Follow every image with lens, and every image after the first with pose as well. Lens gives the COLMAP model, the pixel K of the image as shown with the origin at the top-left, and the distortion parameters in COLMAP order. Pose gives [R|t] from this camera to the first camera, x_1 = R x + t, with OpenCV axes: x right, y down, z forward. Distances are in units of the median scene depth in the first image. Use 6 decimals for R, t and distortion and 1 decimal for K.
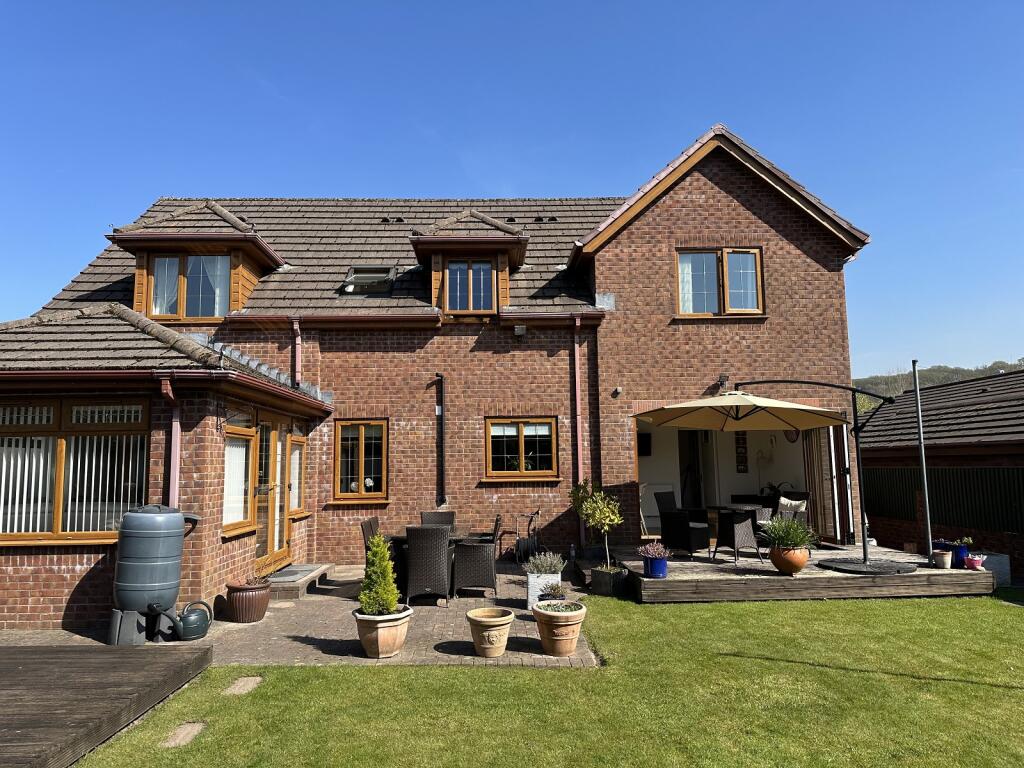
lens RADIAL K [[726.2, 0, 512.4], [0, 726.2, 386.4], [0, 0, 1]] dist [0.043612, -0.040227]
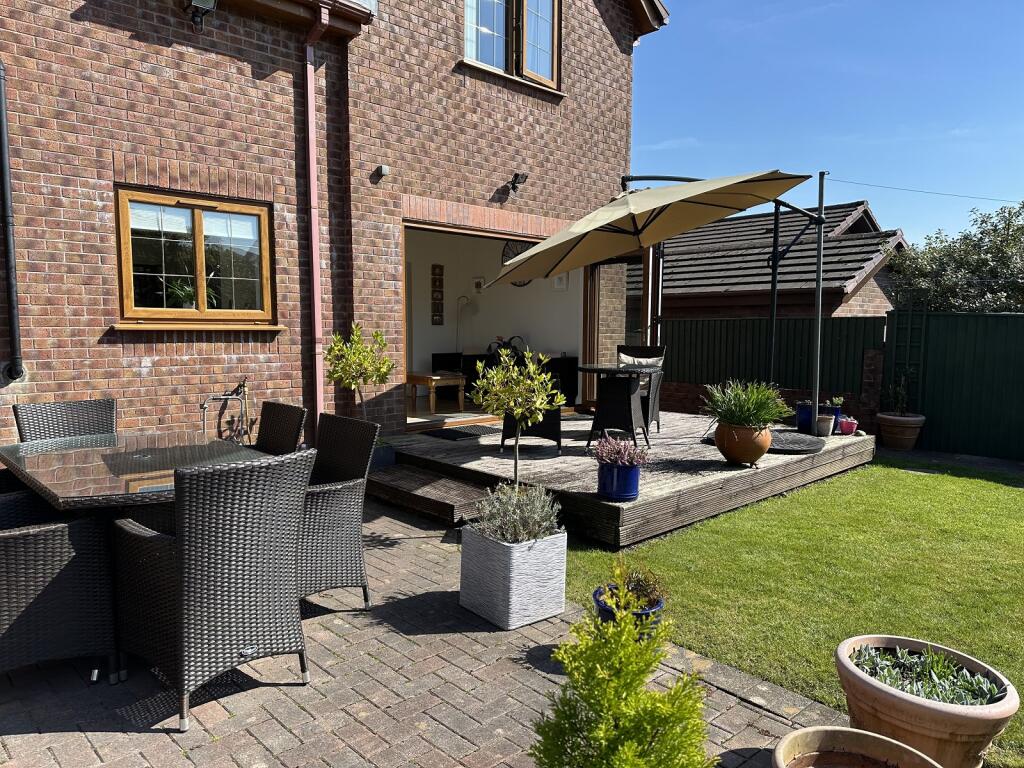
lens RADIAL K [[726.2, 0, 517.5], [0, 726.2, 399.3], [0, 0, 1]] dist [0.043612, -0.040227]
pose [[0.735091, -0.051735, 0.675992, -0.167056], [-0.085411, 0.982073, 0.168038, 0.074845], [-0.672567, -0.181261, 0.717495, 0.489616]]
